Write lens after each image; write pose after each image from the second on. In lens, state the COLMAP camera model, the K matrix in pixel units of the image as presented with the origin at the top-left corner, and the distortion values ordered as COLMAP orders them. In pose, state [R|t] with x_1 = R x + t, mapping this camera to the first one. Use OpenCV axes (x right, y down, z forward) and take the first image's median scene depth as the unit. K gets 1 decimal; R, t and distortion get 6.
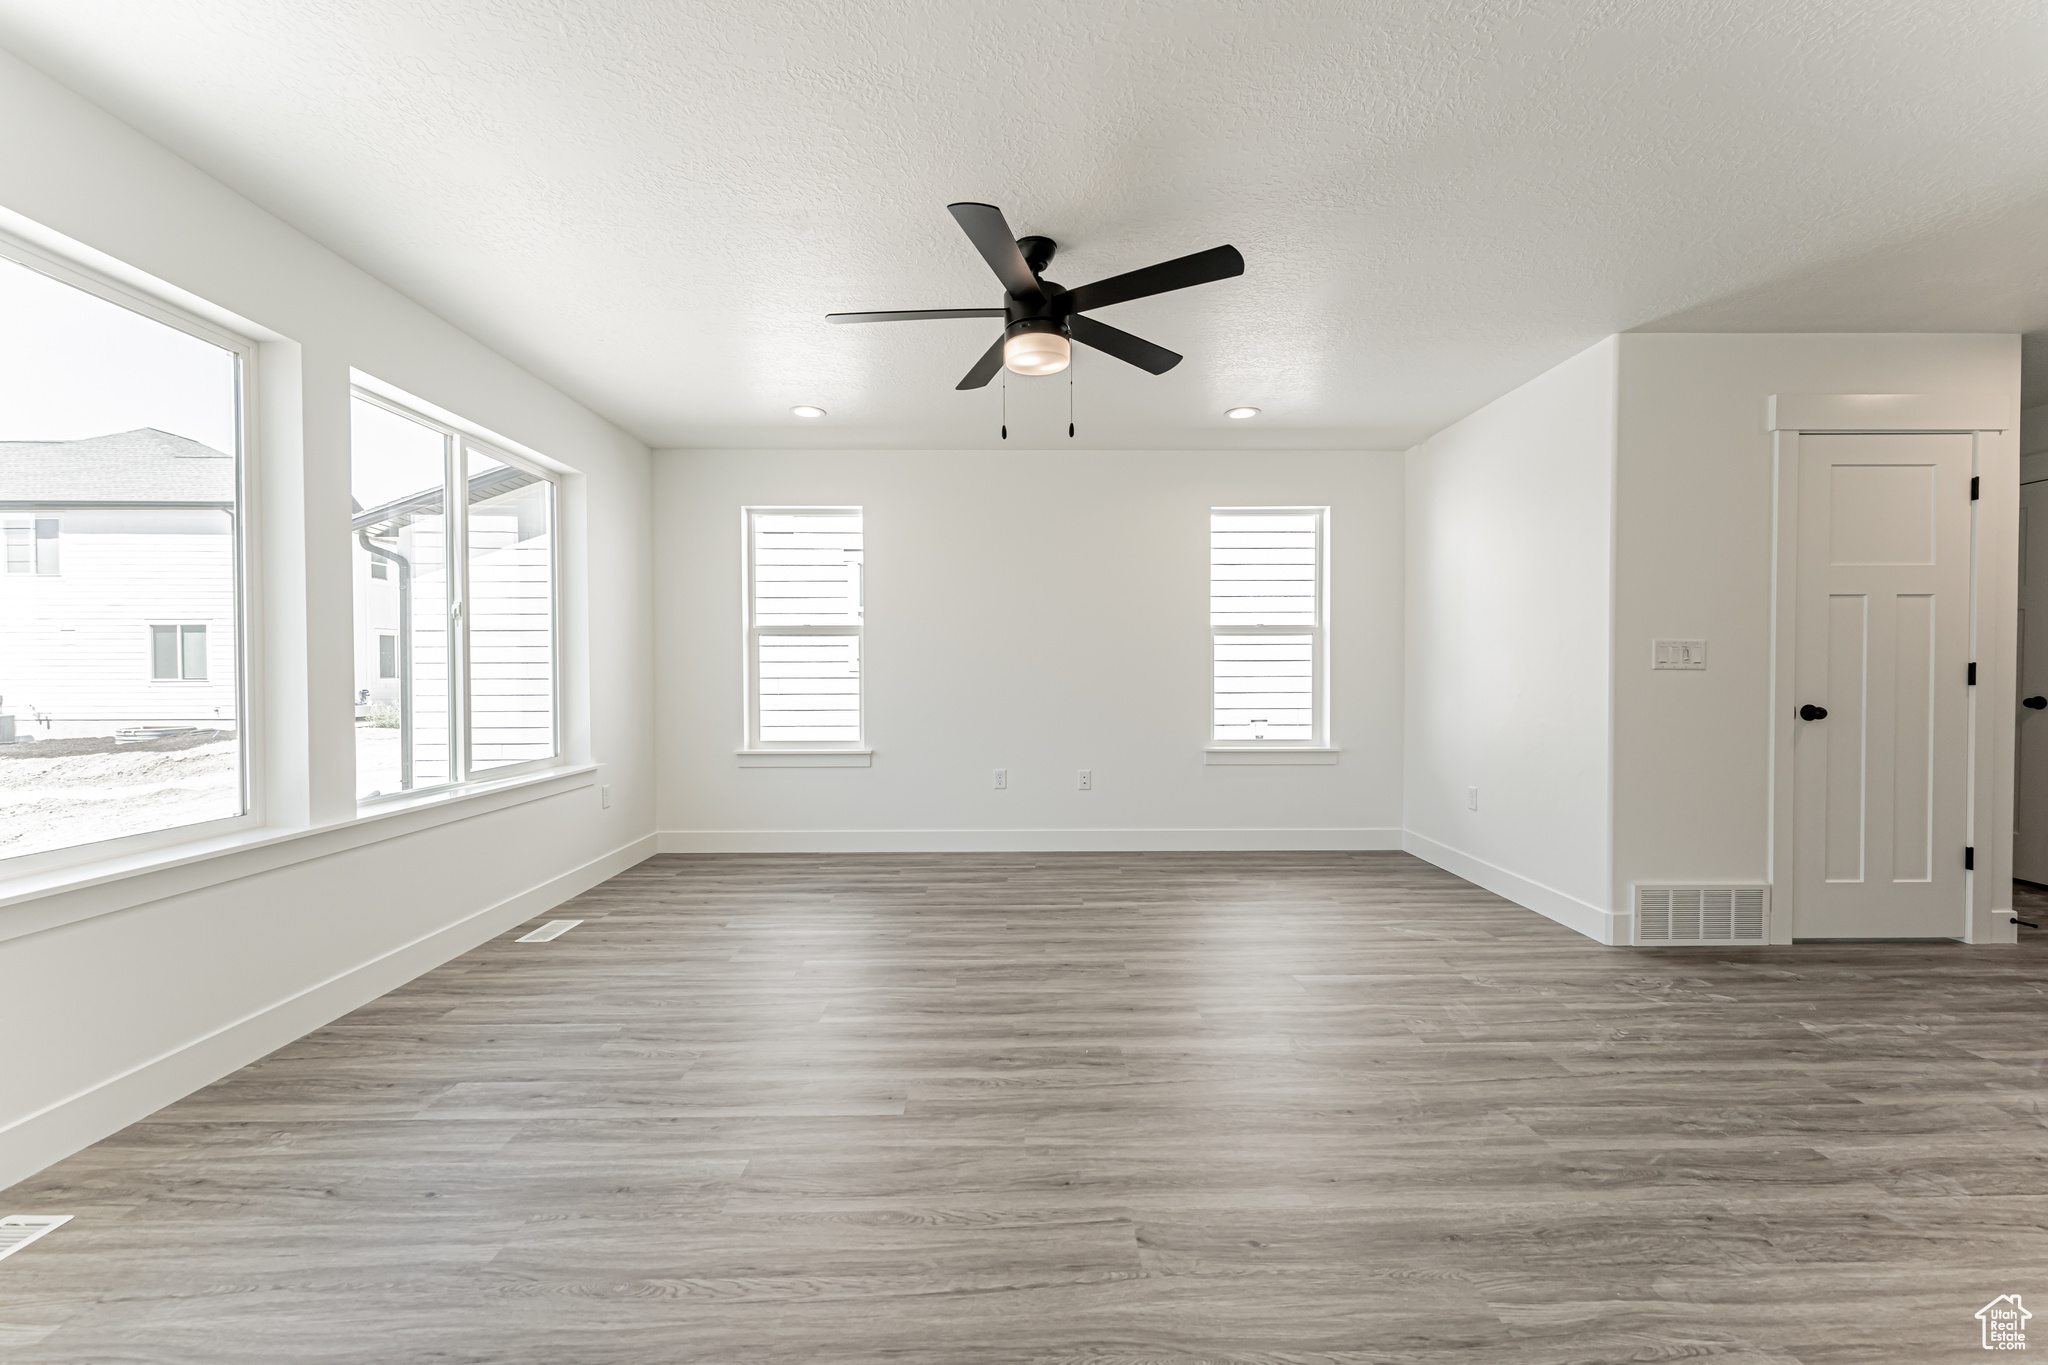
lens RADIAL K [[821.6, 0, 1027.0], [0, 821.6, 690.6], [0, 0, 1]] dist [0.000794, 0.000085]
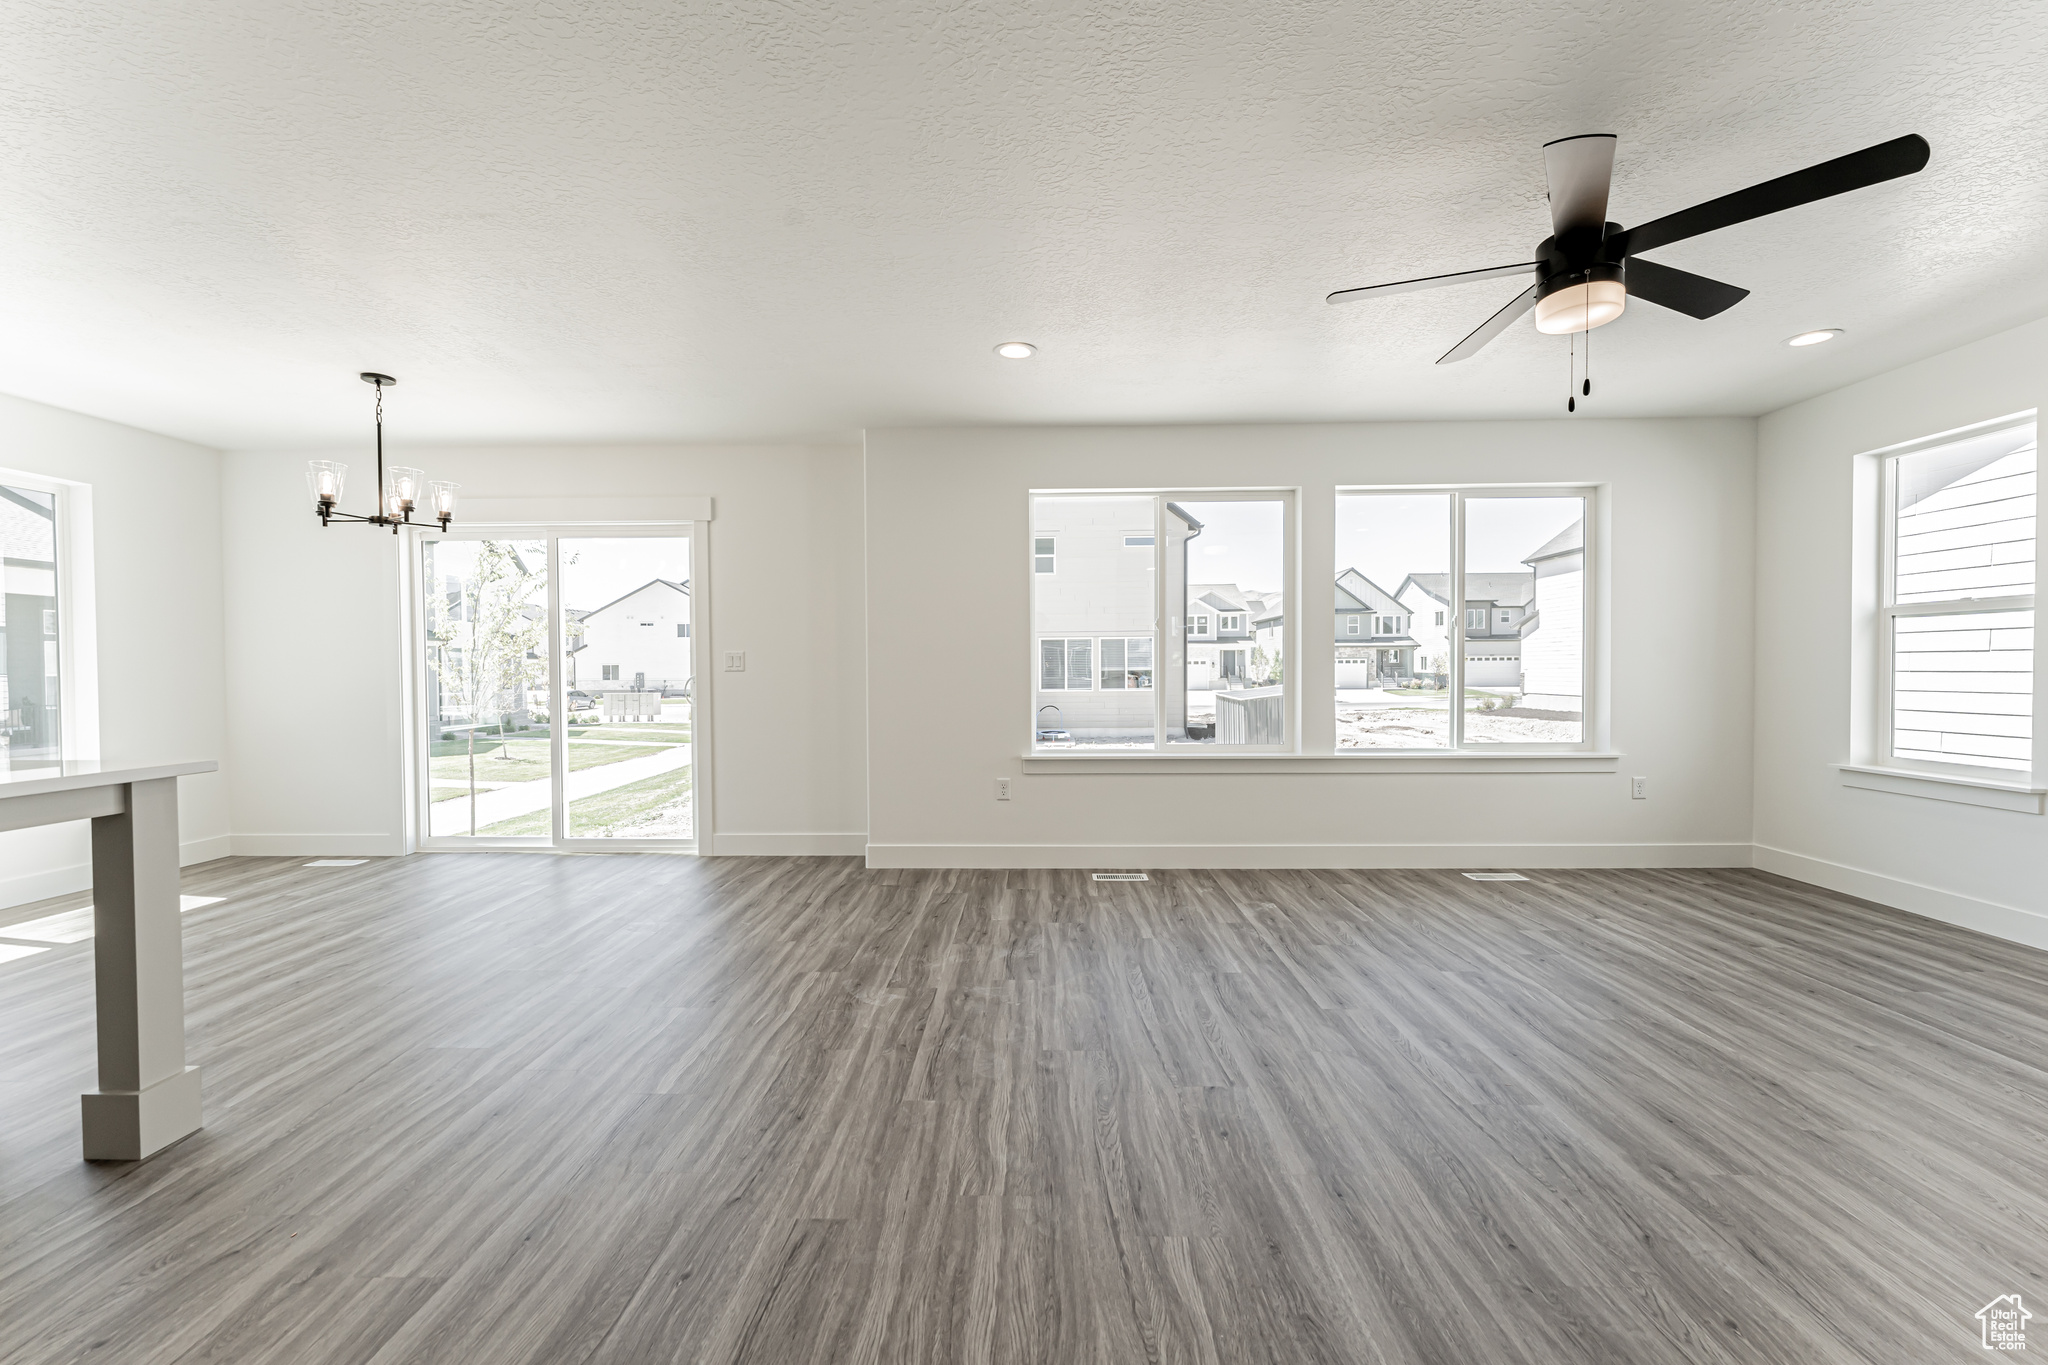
lens RADIAL K [[841.3, 0, 1018.8], [0, 841.3, 686.8], [0, 0, 1]] dist [-0.001290, -0.000230]
pose [[-0.060412, 0.021950, -0.997932, 0.807260], [-0.012422, 0.999664, 0.022741, -0.017930], [0.998096, 0.013770, -0.060120, 0.389333]]
